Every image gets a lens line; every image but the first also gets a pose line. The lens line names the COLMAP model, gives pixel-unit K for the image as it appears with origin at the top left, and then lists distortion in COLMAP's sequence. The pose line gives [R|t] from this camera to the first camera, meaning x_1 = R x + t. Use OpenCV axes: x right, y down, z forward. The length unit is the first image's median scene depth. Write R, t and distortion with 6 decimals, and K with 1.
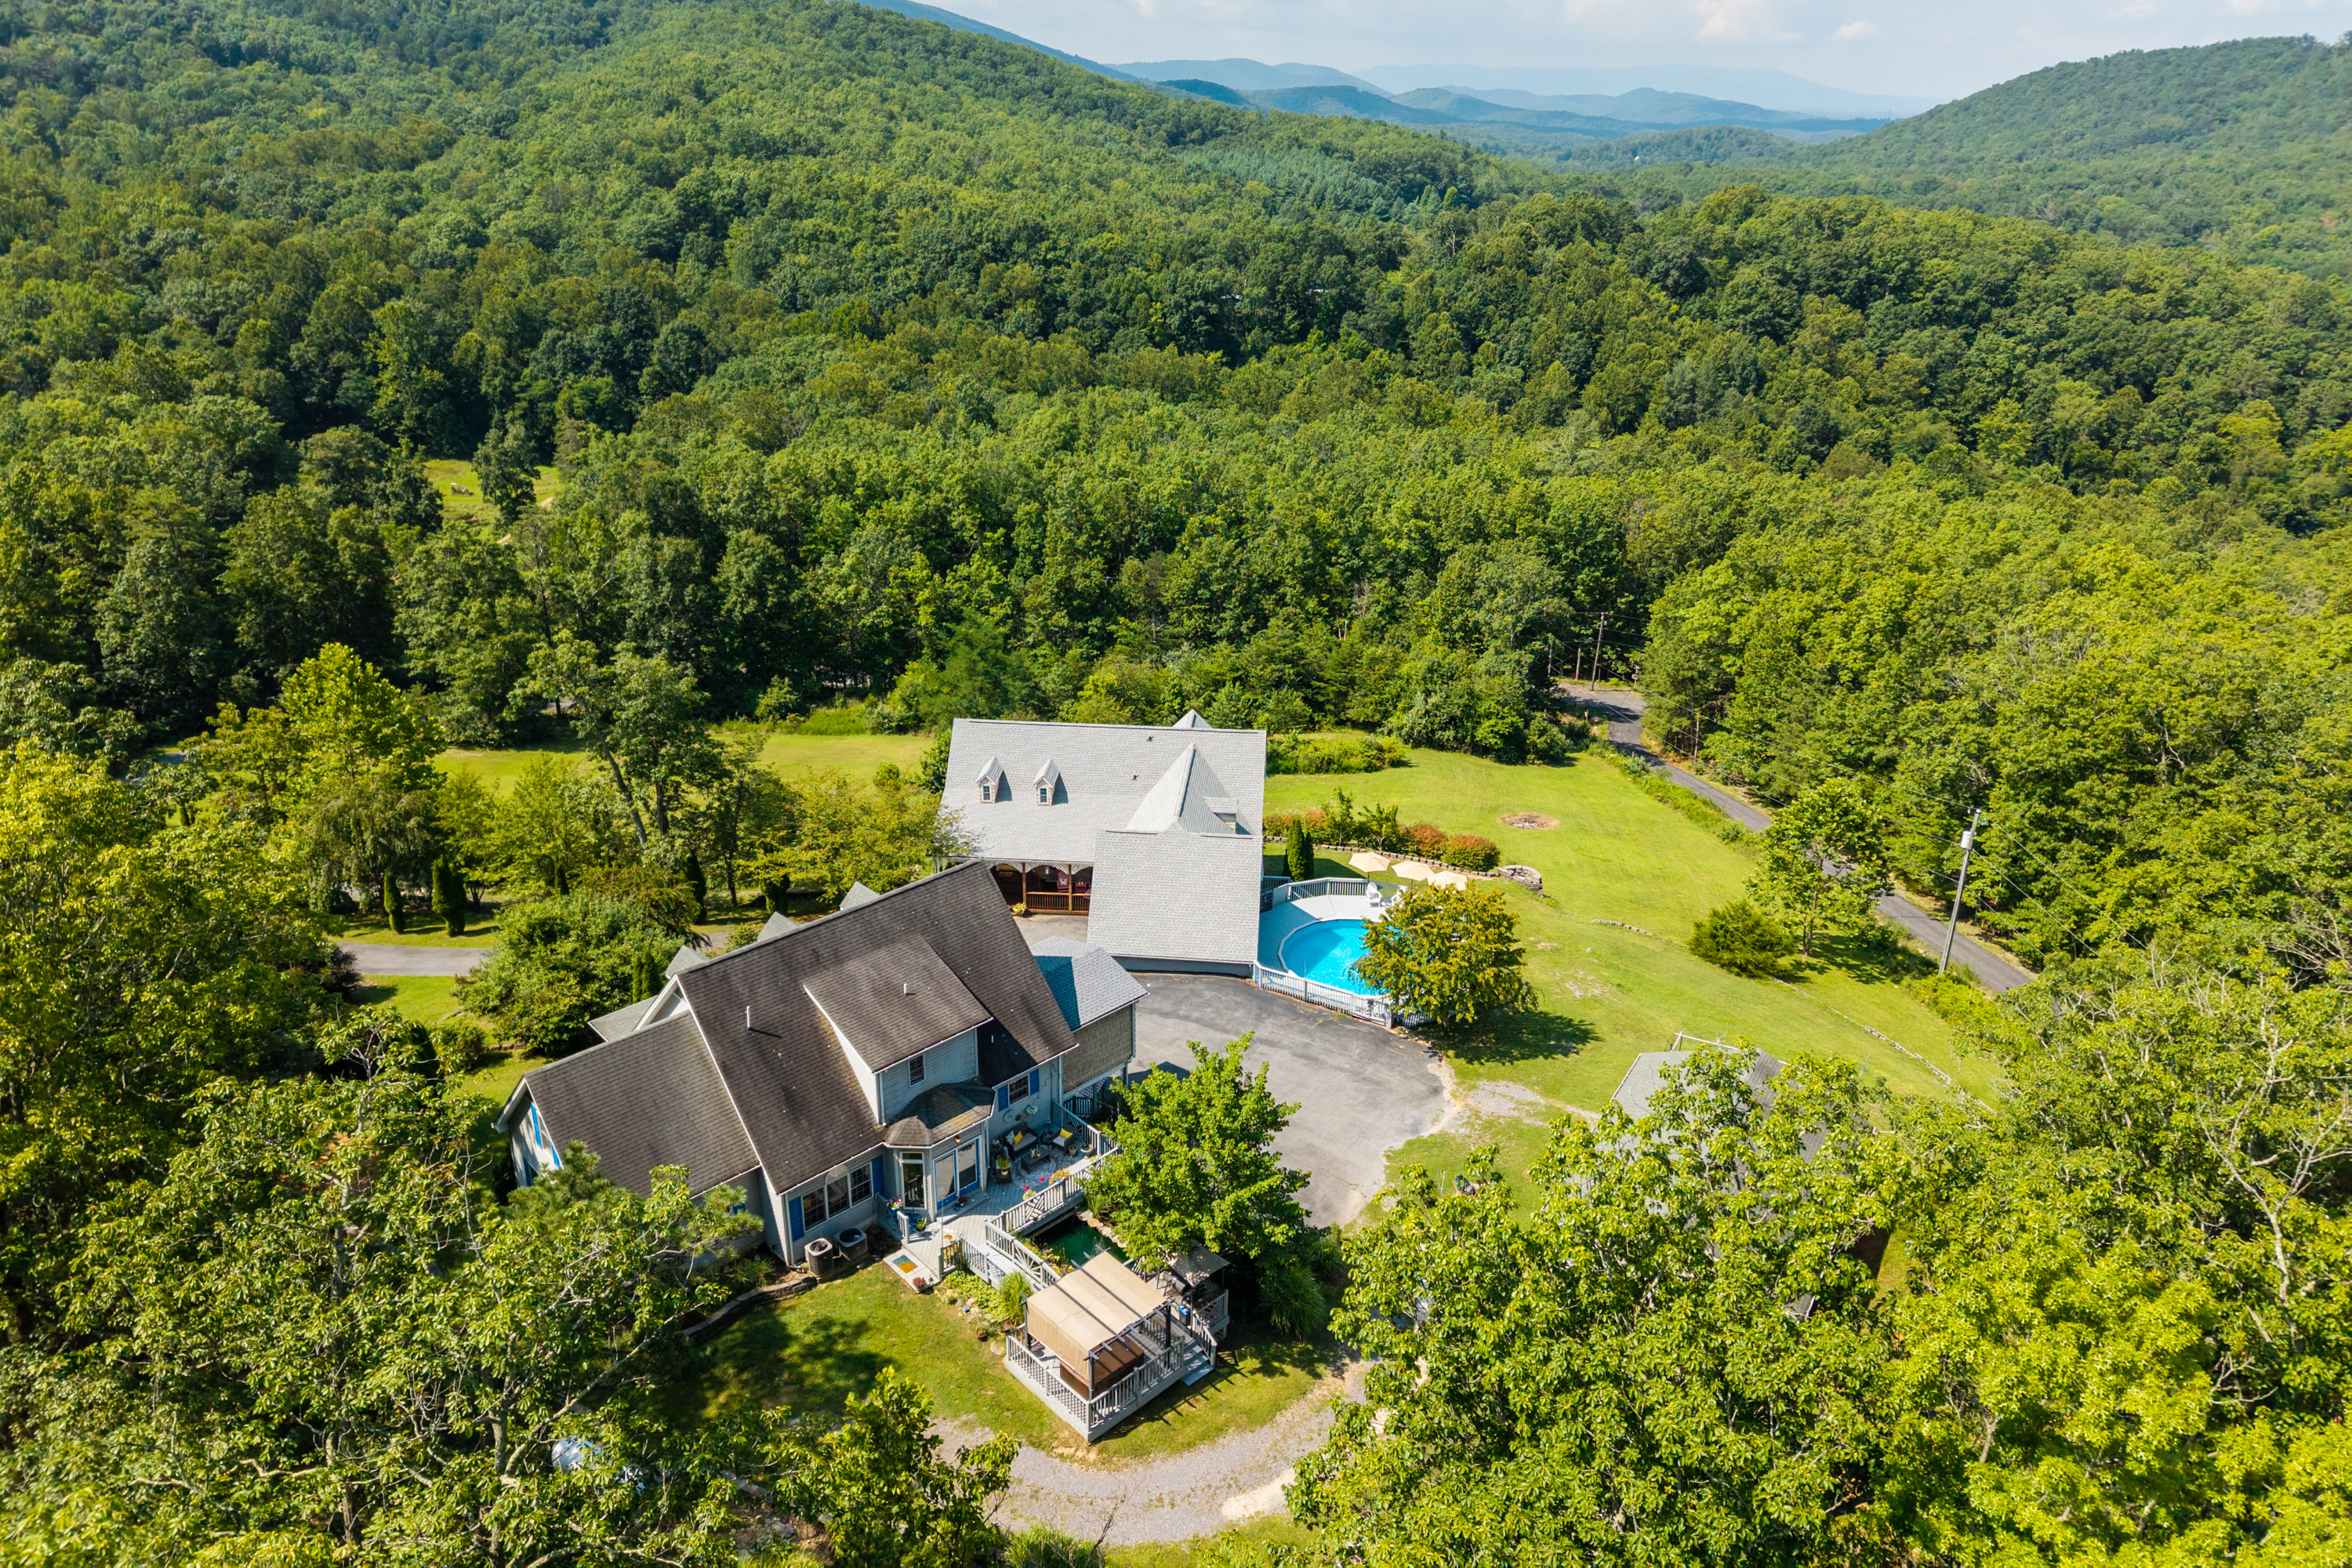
lens RADIAL K [[1557.1, 0, 1172.4], [0, 1557.1, 799.8], [0, 0, 1]] dist [0.048812, -0.034205]
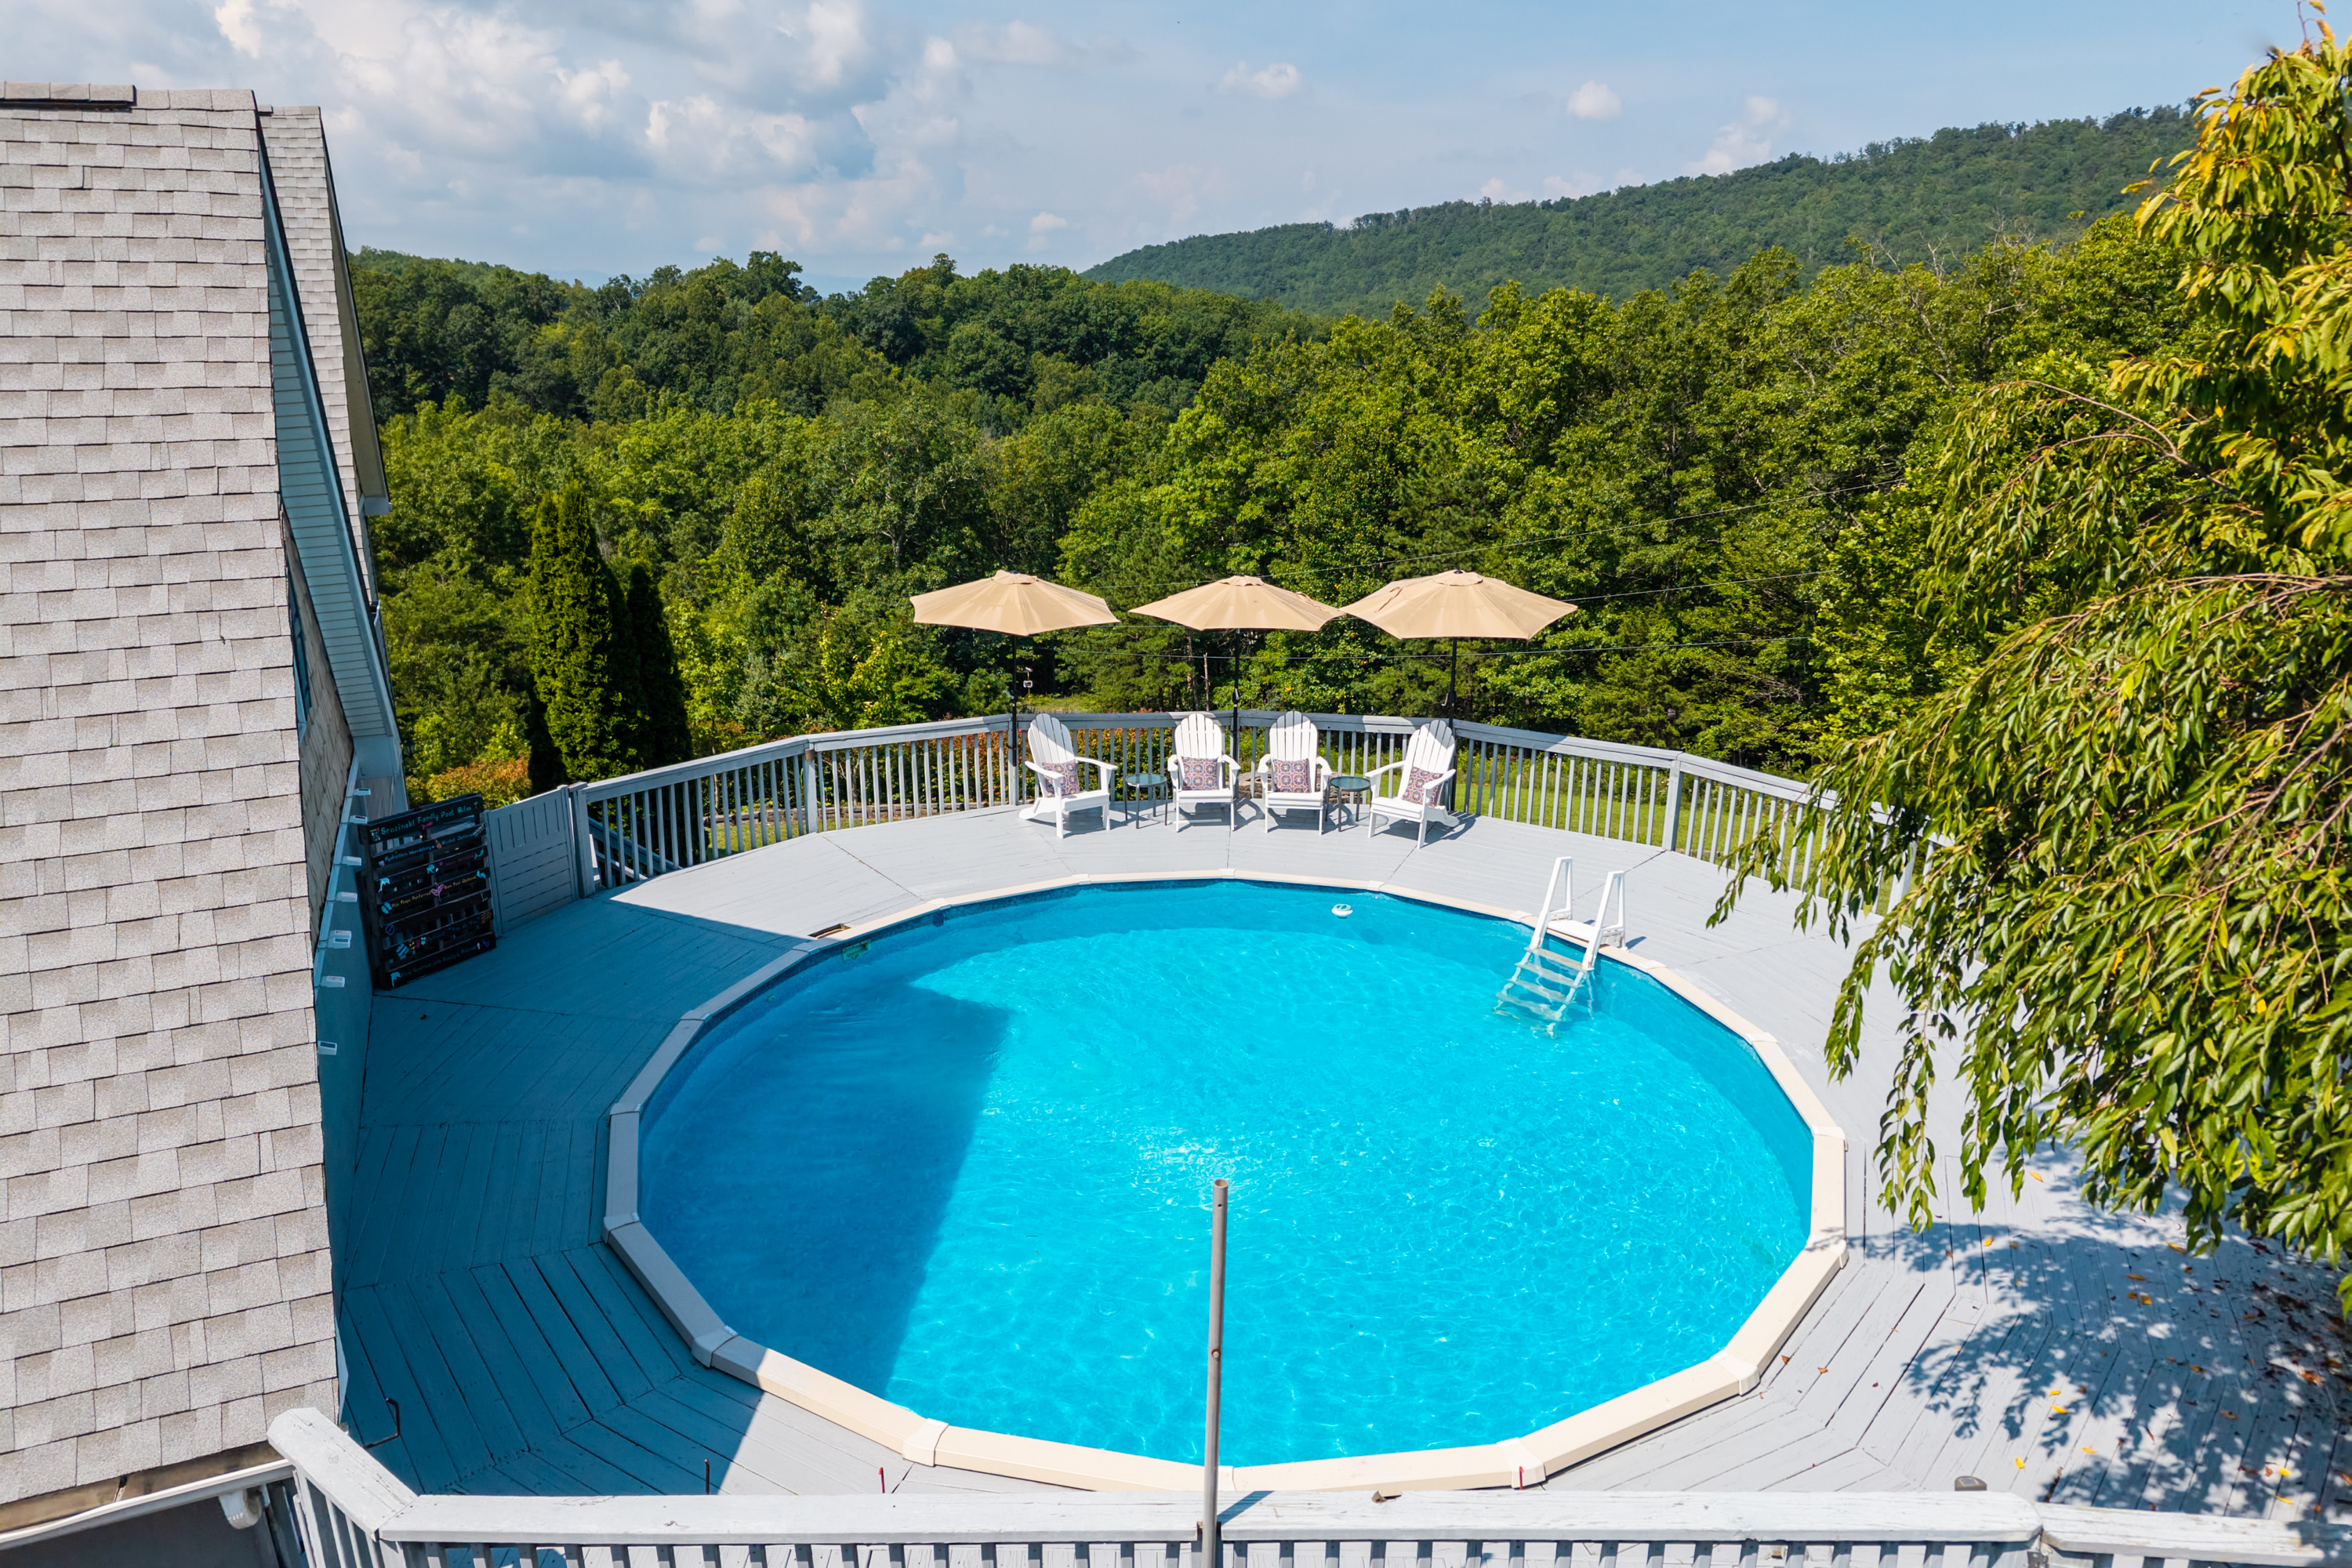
lens RADIAL K [[1557.1, 0, 1172.4], [0, 1557.1, 799.8], [0, 0, 1]] dist [0.048812, -0.034205]
pose [[0.873616, -0.137293, 0.466846, 0.012407], [0.193994, 0.978102, -0.075378, 0.019029], [-0.446274, 0.156417, 0.881120, 0.197081]]
